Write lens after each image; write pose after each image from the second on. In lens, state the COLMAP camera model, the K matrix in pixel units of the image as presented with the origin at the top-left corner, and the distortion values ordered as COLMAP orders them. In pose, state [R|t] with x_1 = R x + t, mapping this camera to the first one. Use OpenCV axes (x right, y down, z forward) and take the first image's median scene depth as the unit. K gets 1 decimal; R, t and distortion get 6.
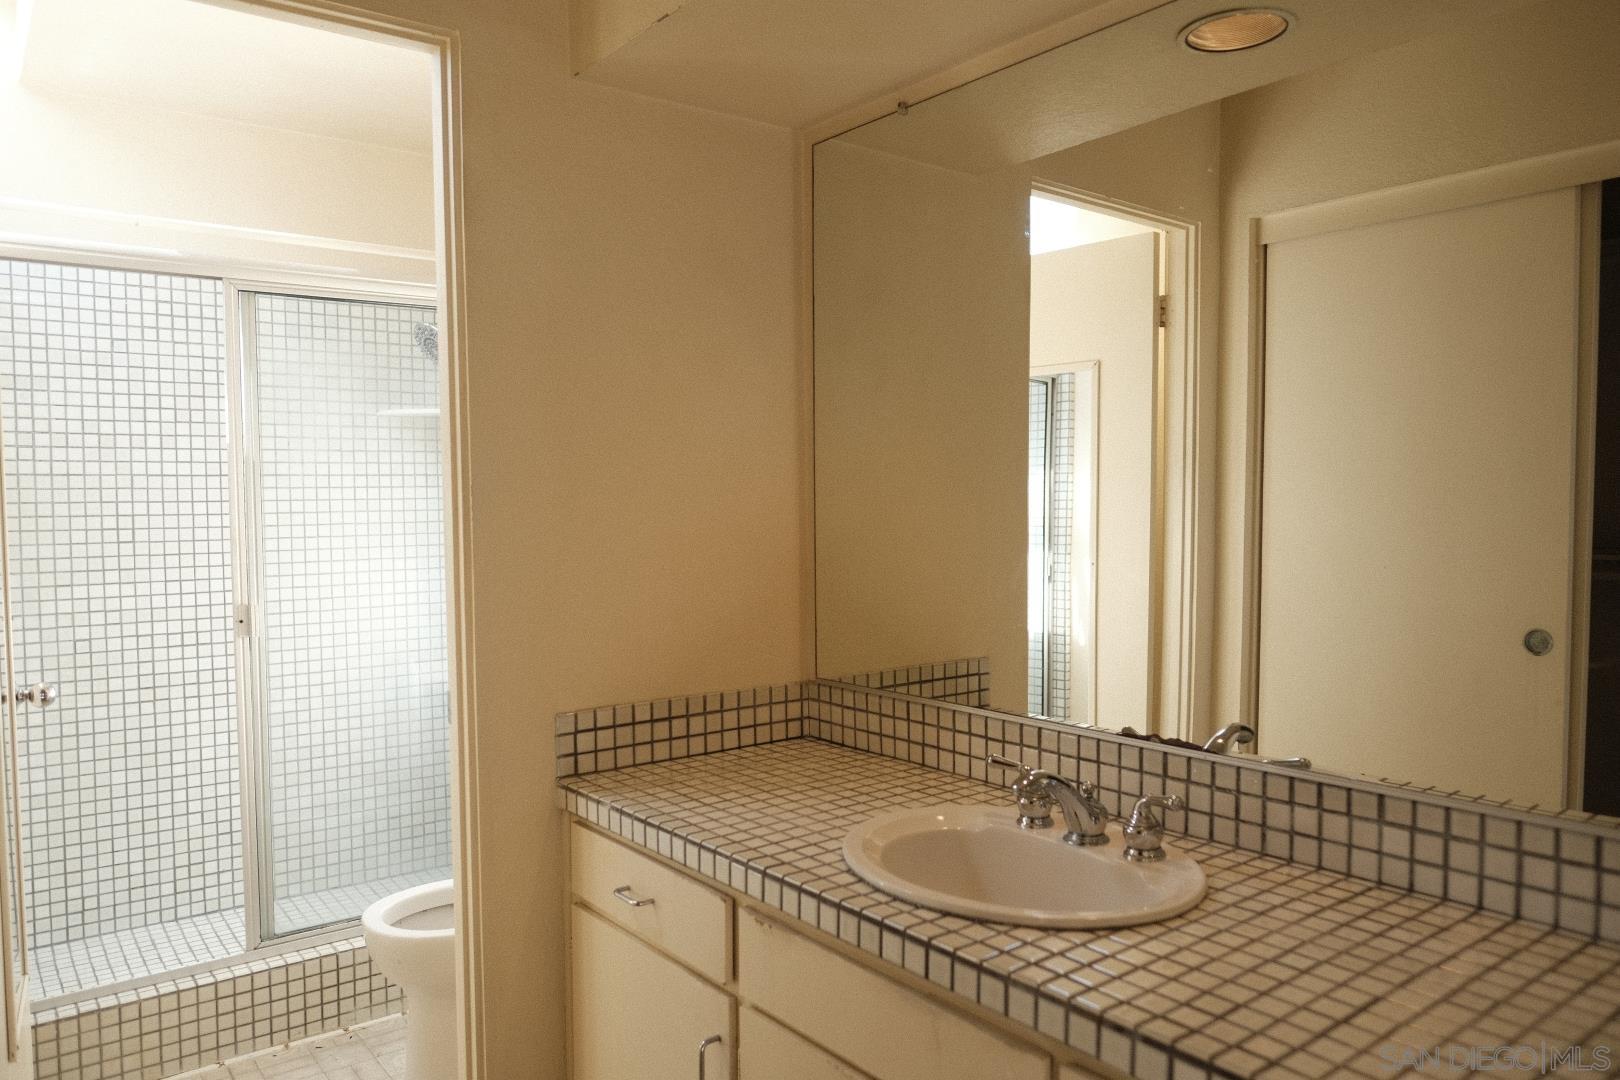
lens RADIAL K [[1133.4, 0, 812.2], [0, 1133.4, 541.8], [0, 0, 1]] dist [-0.016044, 0.007476]
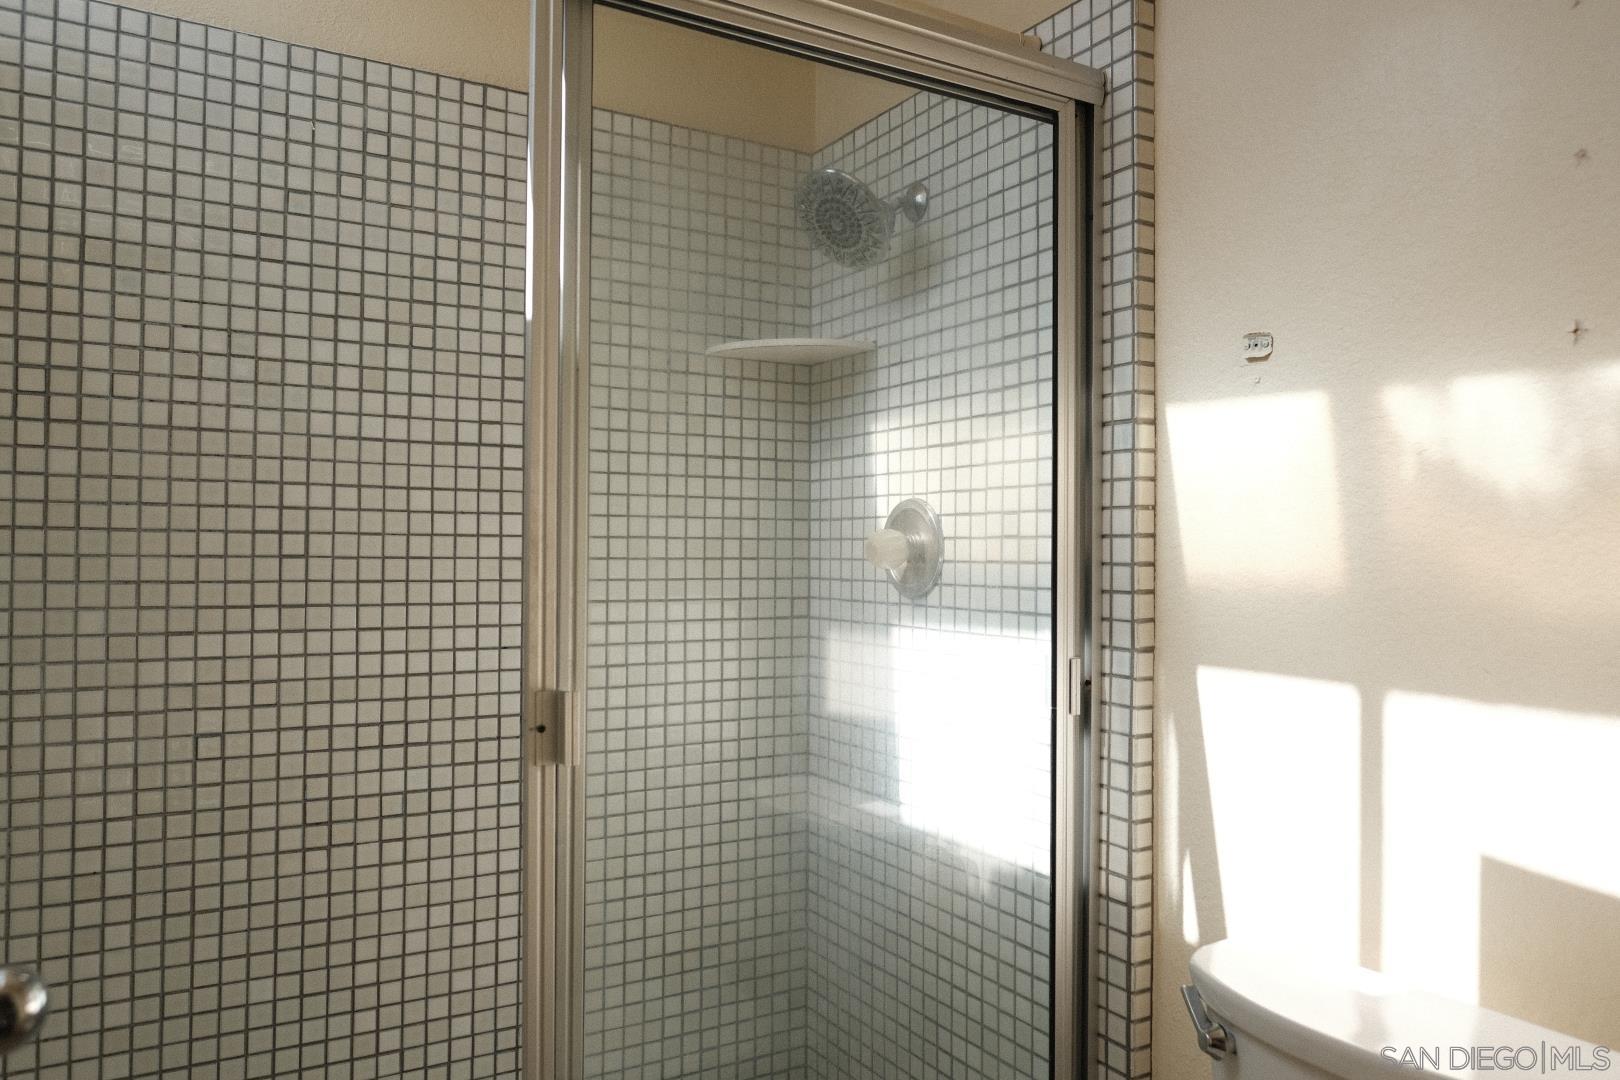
lens RADIAL K [[1133.4, 0, 807.9], [0, 1133.4, 542.2], [0, 0, 1]] dist [-0.016044, 0.007476]
pose [[0.993420, 0.017112, -0.113240, -0.293096], [-0.022840, 0.998514, -0.049480, 0.014718], [0.112225, 0.051741, 0.992335, 0.474699]]
